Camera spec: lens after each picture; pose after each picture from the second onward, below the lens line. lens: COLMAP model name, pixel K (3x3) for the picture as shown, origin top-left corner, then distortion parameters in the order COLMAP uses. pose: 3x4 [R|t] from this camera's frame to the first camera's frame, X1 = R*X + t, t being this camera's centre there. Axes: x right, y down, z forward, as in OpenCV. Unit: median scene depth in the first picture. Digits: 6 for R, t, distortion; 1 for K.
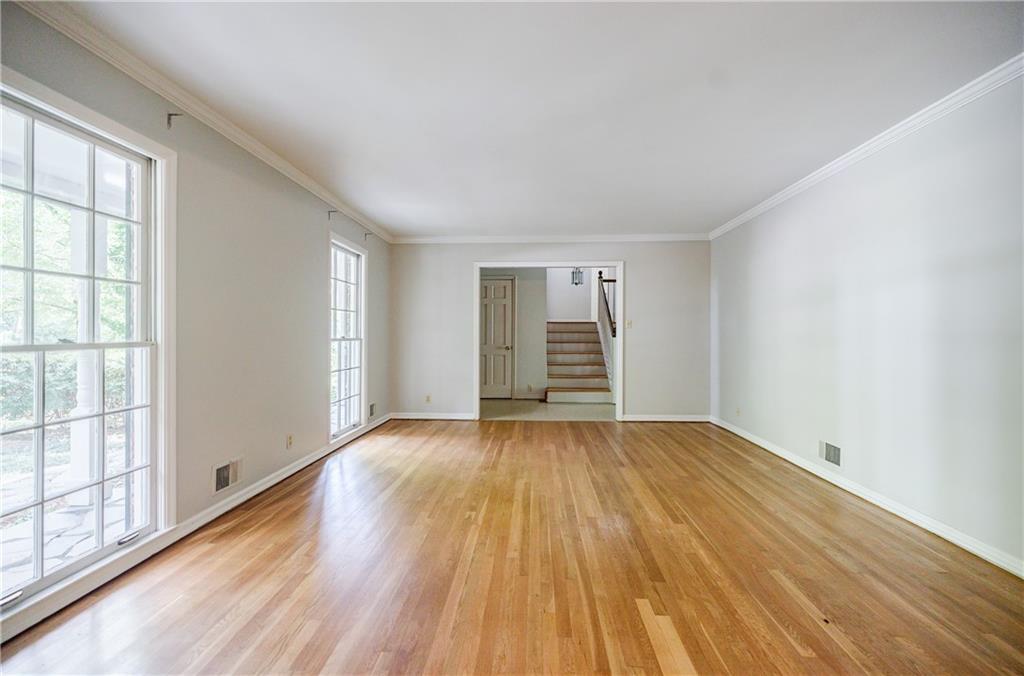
lens RADIAL K [[437.1, 0, 515.4], [0, 437.1, 332.4], [0, 0, 1]] dist [-0.003254, 0.000275]
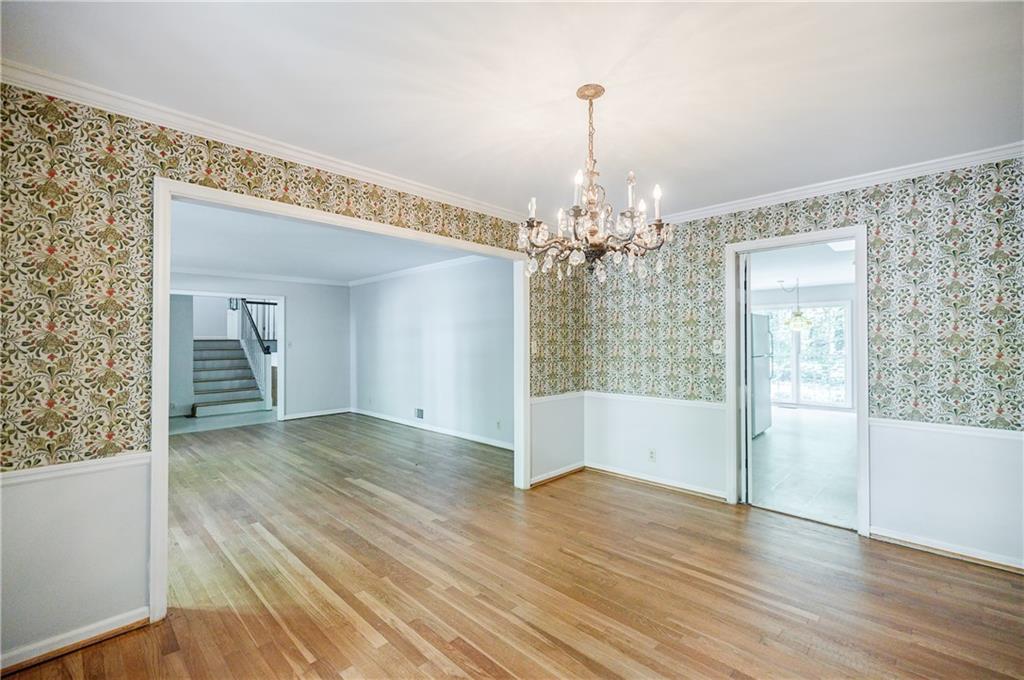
lens RADIAL K [[447.1, 0, 517.0], [0, 447.1, 340.3], [0, 0, 1]] dist [0.014347, -0.001379]
pose [[0.672966, -0.005892, 0.739650, -0.279077], [0.006576, 0.999976, 0.001983, -0.030422], [-0.739644, 0.003529, 0.672989, -0.405502]]
